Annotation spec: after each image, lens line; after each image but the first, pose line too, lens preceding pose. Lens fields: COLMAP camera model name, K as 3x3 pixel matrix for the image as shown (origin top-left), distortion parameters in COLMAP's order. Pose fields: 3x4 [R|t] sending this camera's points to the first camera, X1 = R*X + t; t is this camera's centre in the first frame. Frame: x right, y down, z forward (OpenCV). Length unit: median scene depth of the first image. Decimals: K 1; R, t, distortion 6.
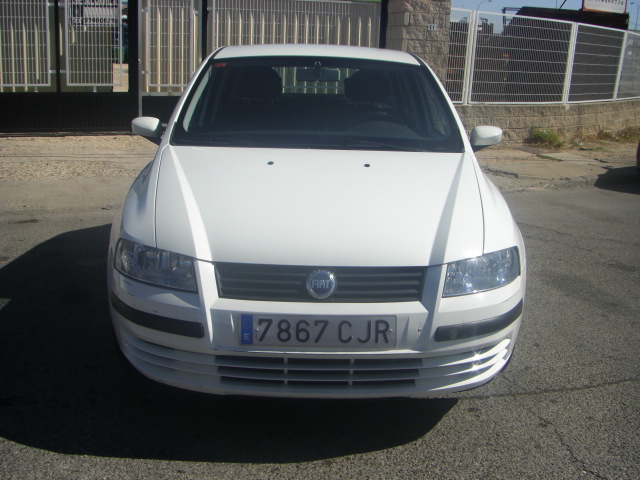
lens RADIAL K [[696.9, 0, 316.7], [0, 696.9, 240.0], [0, 0, 1]] dist [-0.142348, 0.000000]
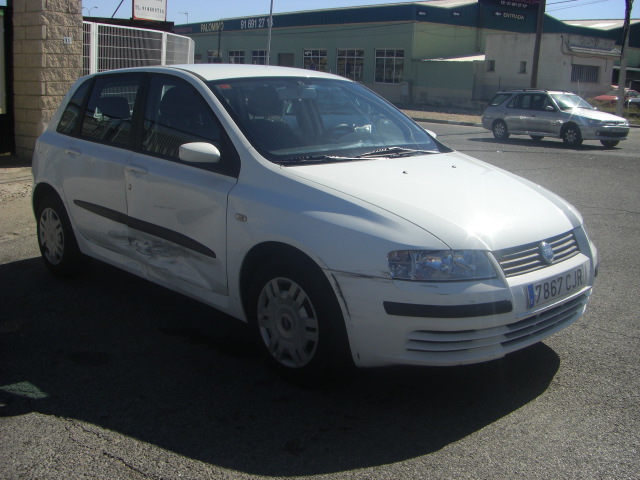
lens RADIAL K [[696.9, 0, 319.6], [0, 696.9, 244.4], [0, 0, 1]] dist [-0.142348, 0.000000]
pose [[0.743090, -0.167292, 0.647944, -0.545191], [0.168702, 0.983807, 0.060533, -0.049735], [-0.647578, 0.064329, 0.759279, 0.124709]]
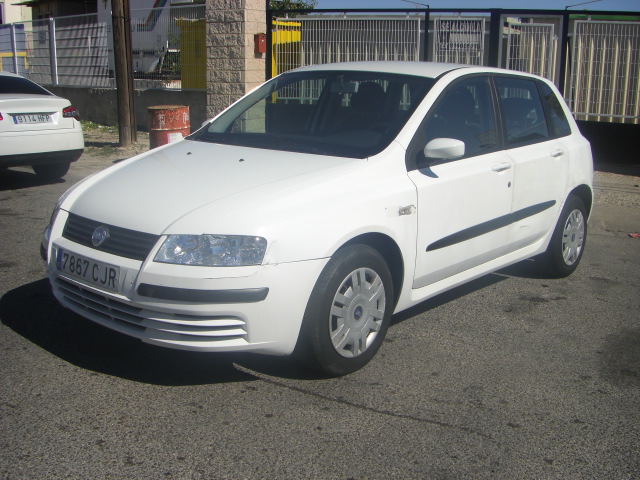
lens RADIAL K [[696.9, 0, 318.0], [0, 696.9, 242.6], [0, 0, 1]] dist [-0.142348, 0.000000]
pose [[0.754818, 0.140362, -0.640740, 0.535604], [-0.164825, 0.986081, 0.021842, -0.010093], [0.634887, 0.089124, 0.767447, 0.118082]]
